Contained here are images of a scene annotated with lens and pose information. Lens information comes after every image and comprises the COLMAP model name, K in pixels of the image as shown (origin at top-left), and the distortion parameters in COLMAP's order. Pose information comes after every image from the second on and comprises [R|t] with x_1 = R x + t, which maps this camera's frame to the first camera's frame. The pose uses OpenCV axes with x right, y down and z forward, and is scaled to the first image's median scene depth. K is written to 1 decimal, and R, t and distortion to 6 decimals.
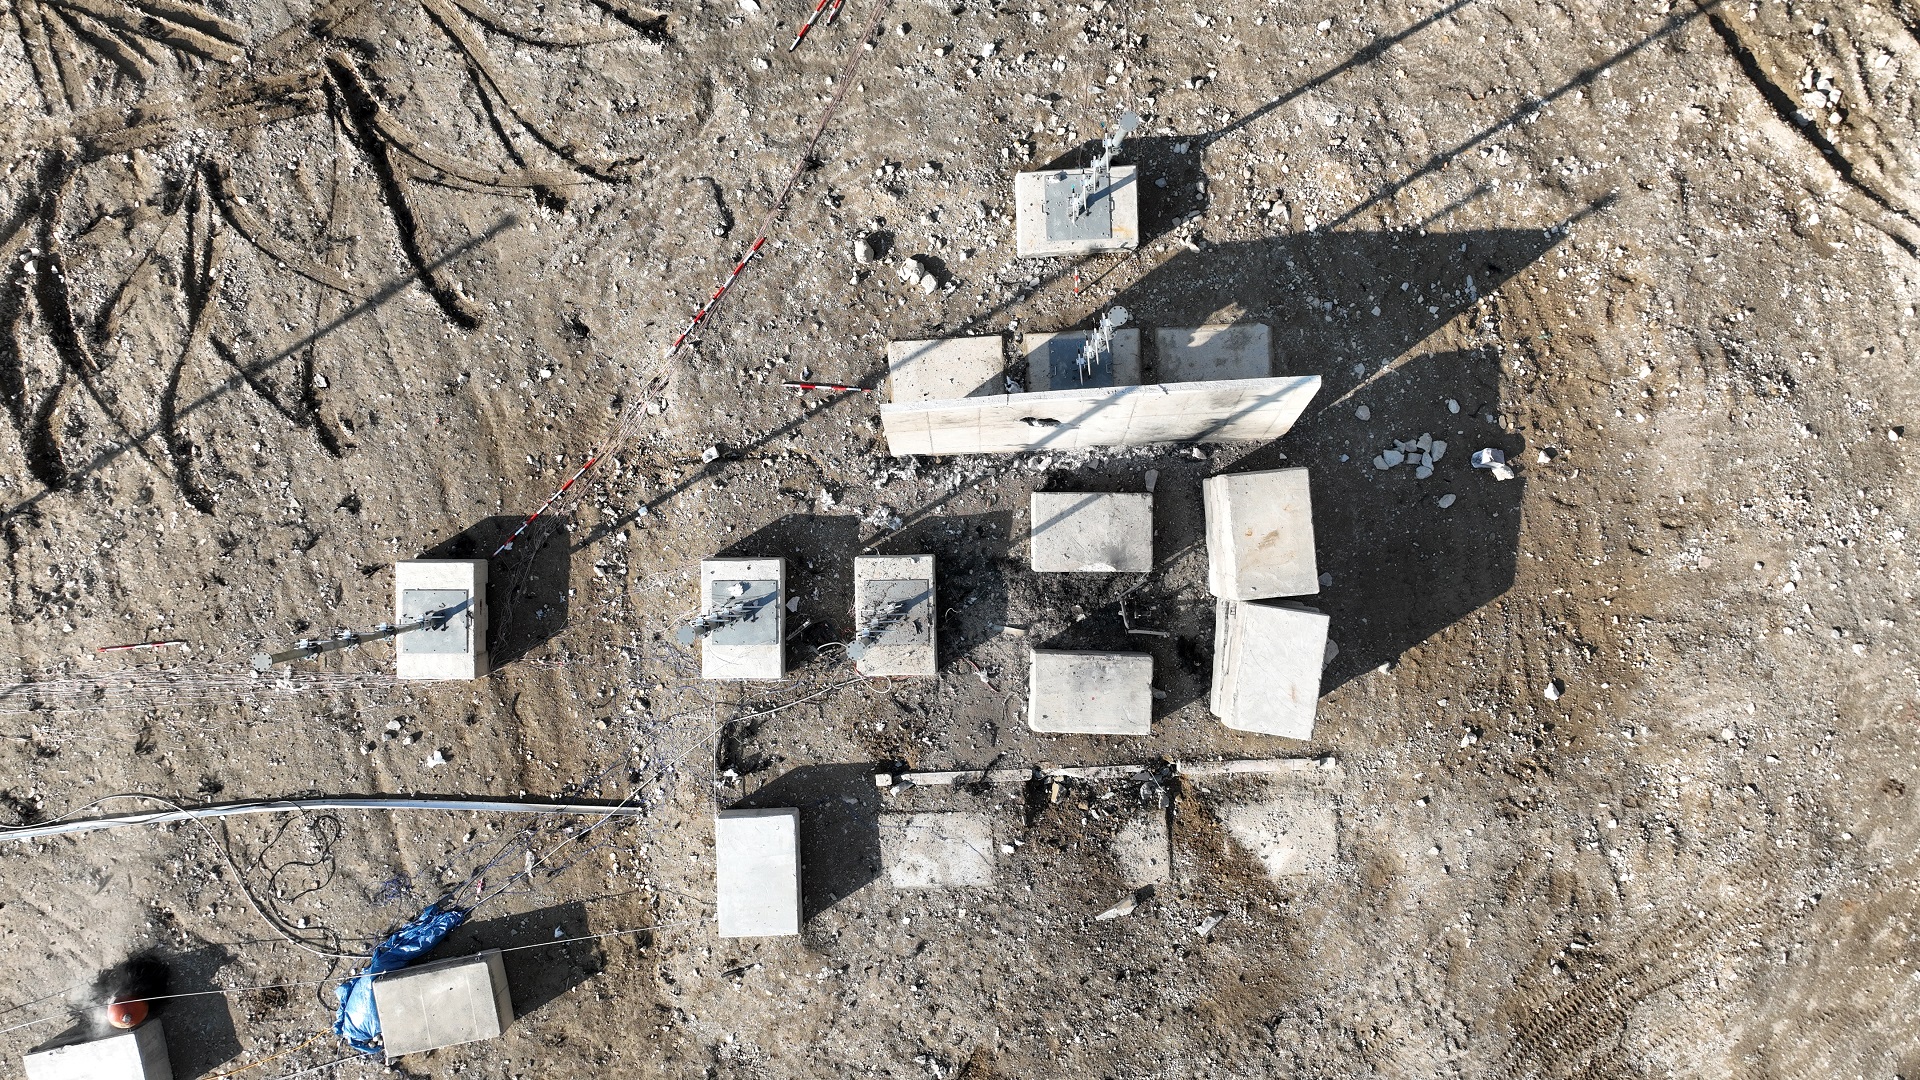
lens RADIAL K [[1356.8, 0, 955.8], [0, 1356.8, 537.3], [0, 0, 1]] dist [-0.001020, 0.018601]
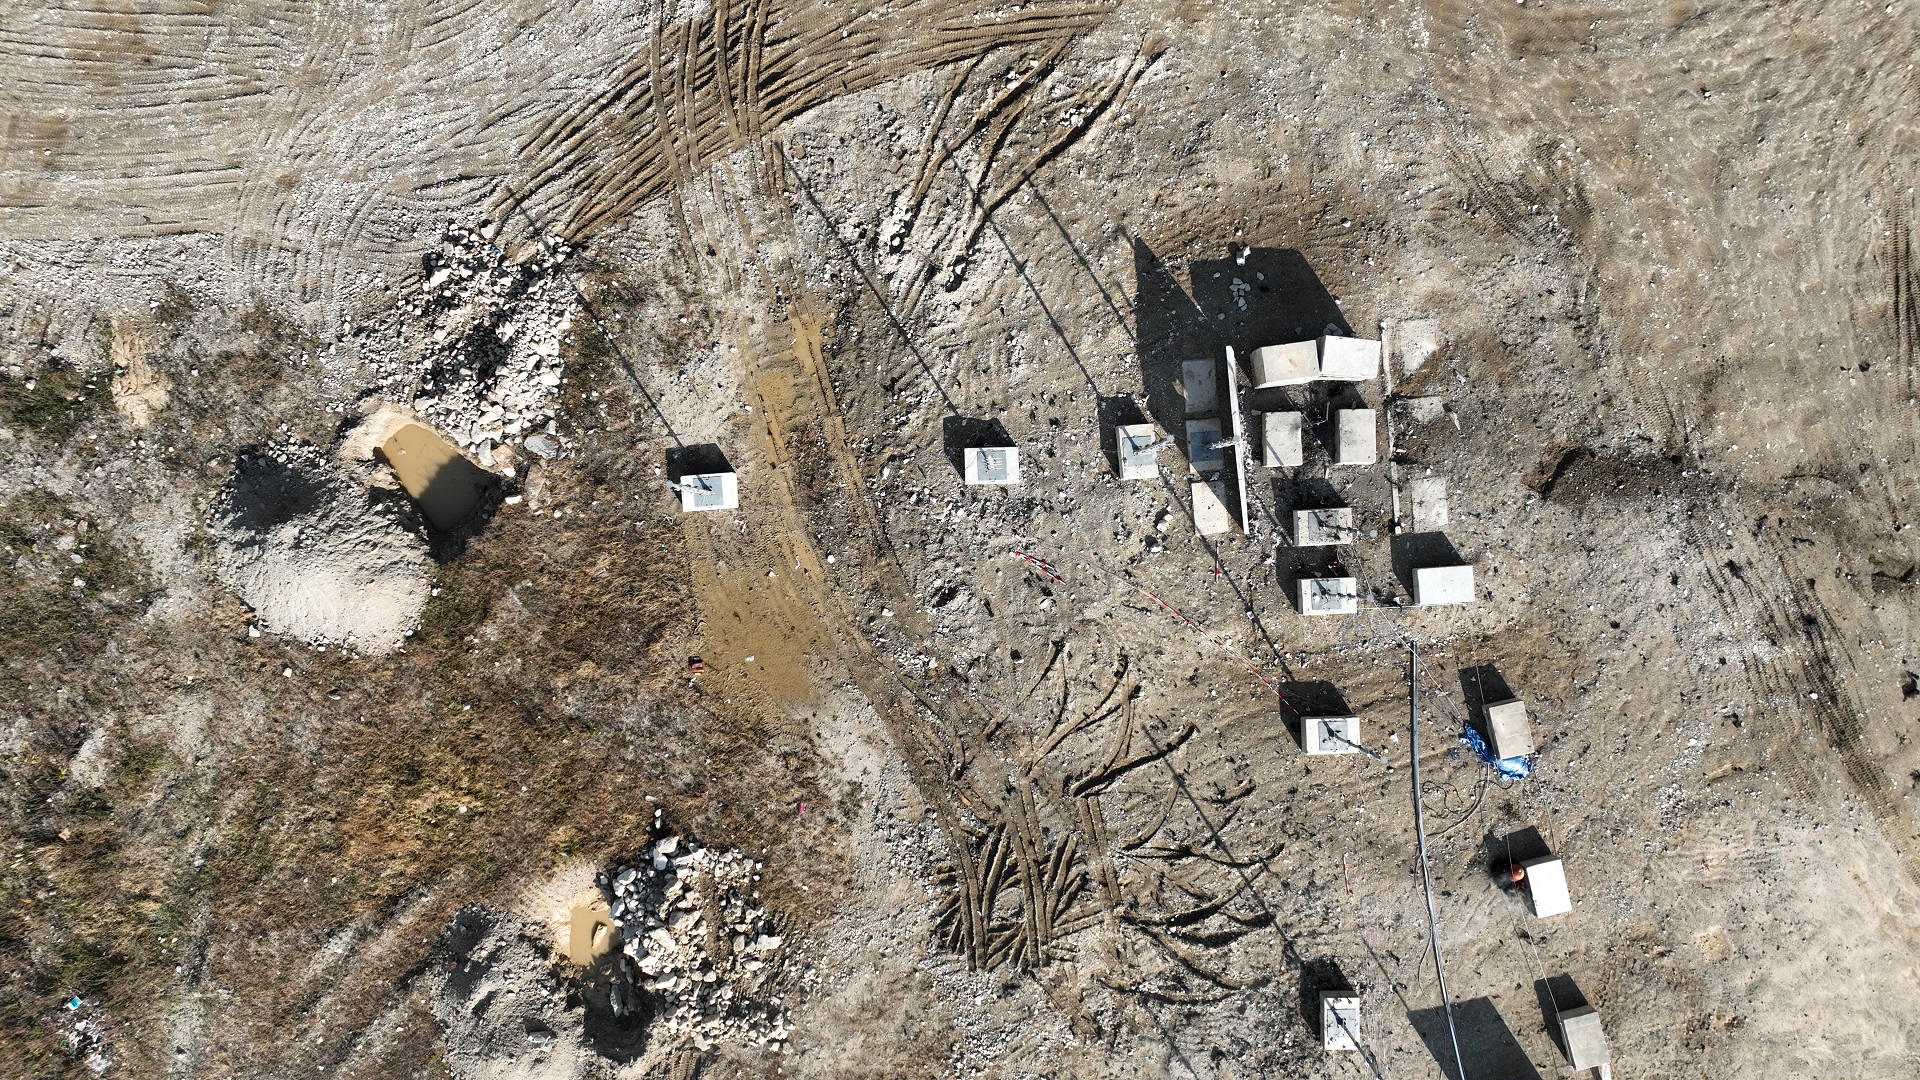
lens RADIAL K [[1356.8, 0, 968.3], [0, 1356.8, 548.9], [0, 0, 1]] dist [-0.001020, 0.018601]
pose [[-0.036819, -0.999250, -0.011996, -0.031851], [0.998985, -0.036492, -0.026390, -0.452283], [0.025933, -0.012955, 0.999580, -1.190348]]
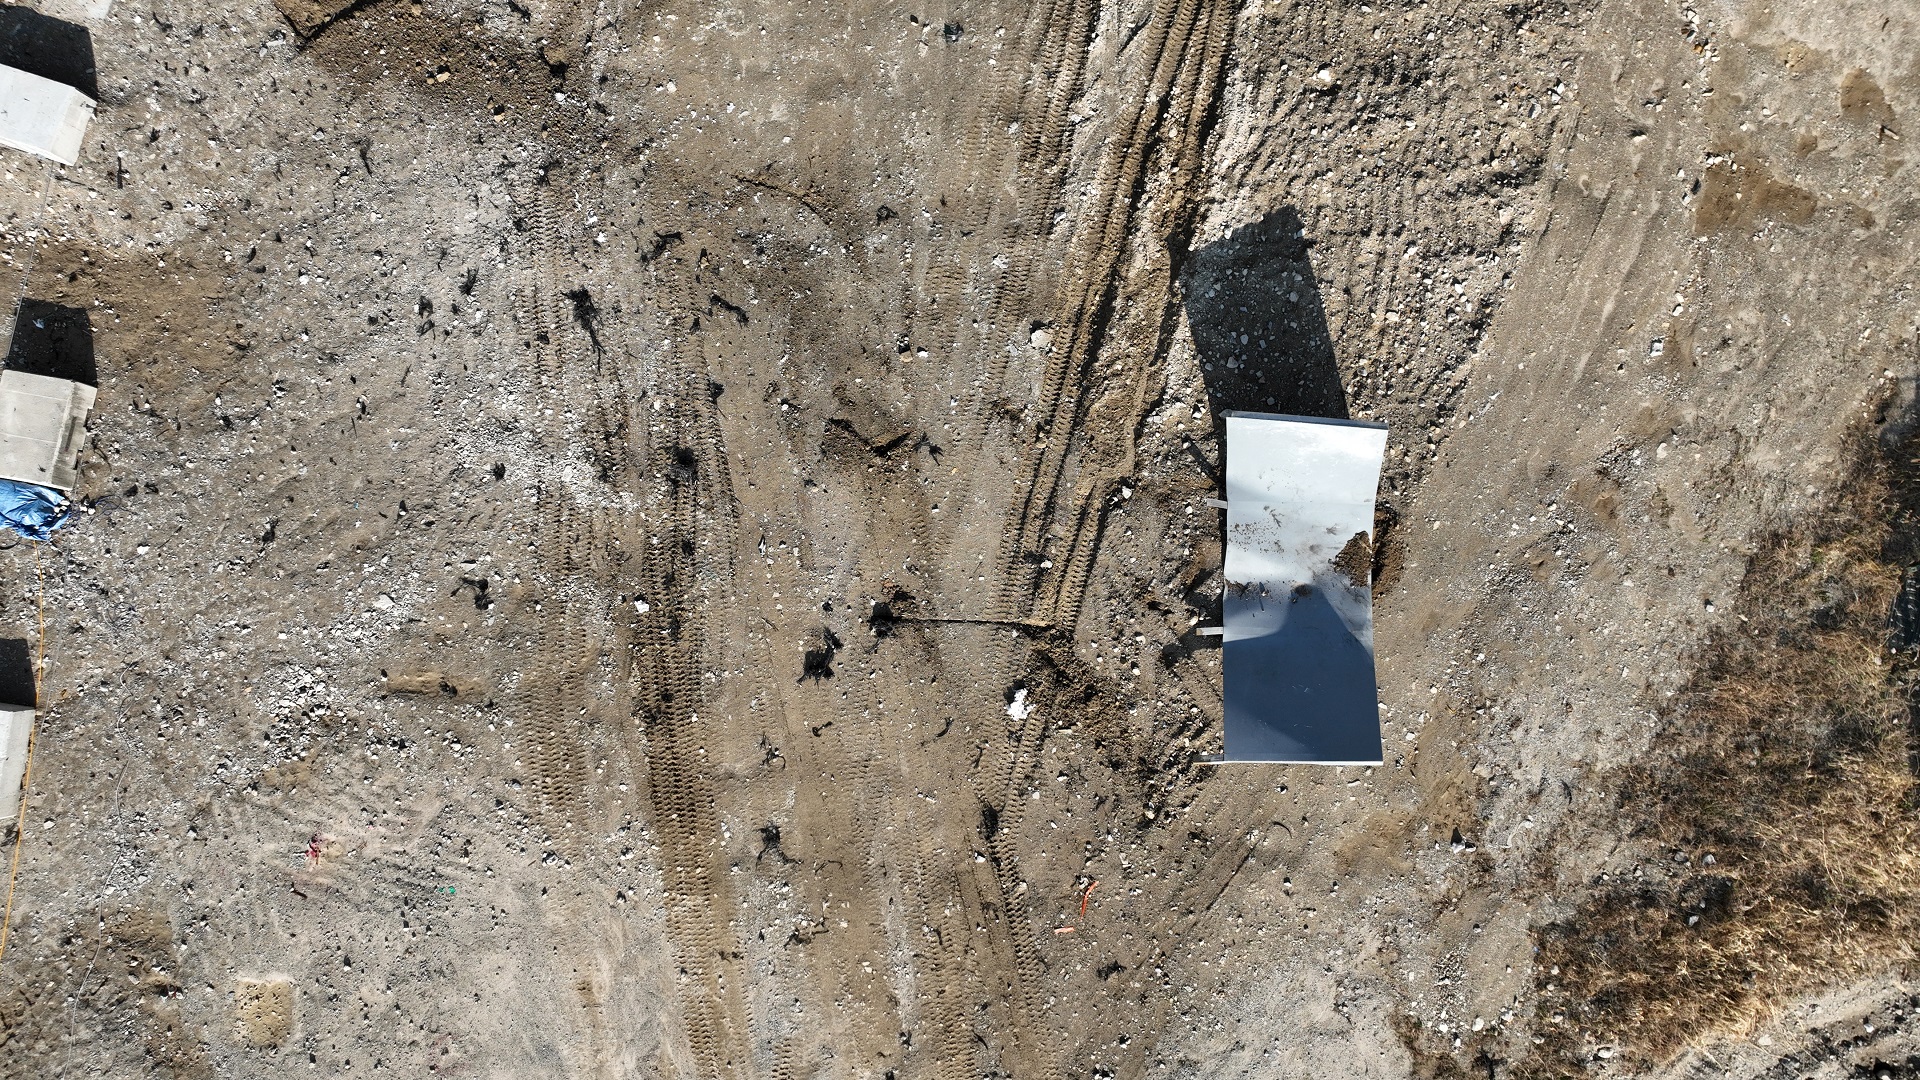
lens RADIAL K [[1356.8, 0, 966.7], [0, 1356.8, 534.9], [0, 0, 1]] dist [-0.001020, 0.018601]
pose [[0.343749, -0.935770, 0.078550, -0.286441], [0.938745, 0.340257, -0.054620, 1.126738], [0.024385, 0.092514, 0.995413, -0.054262]]
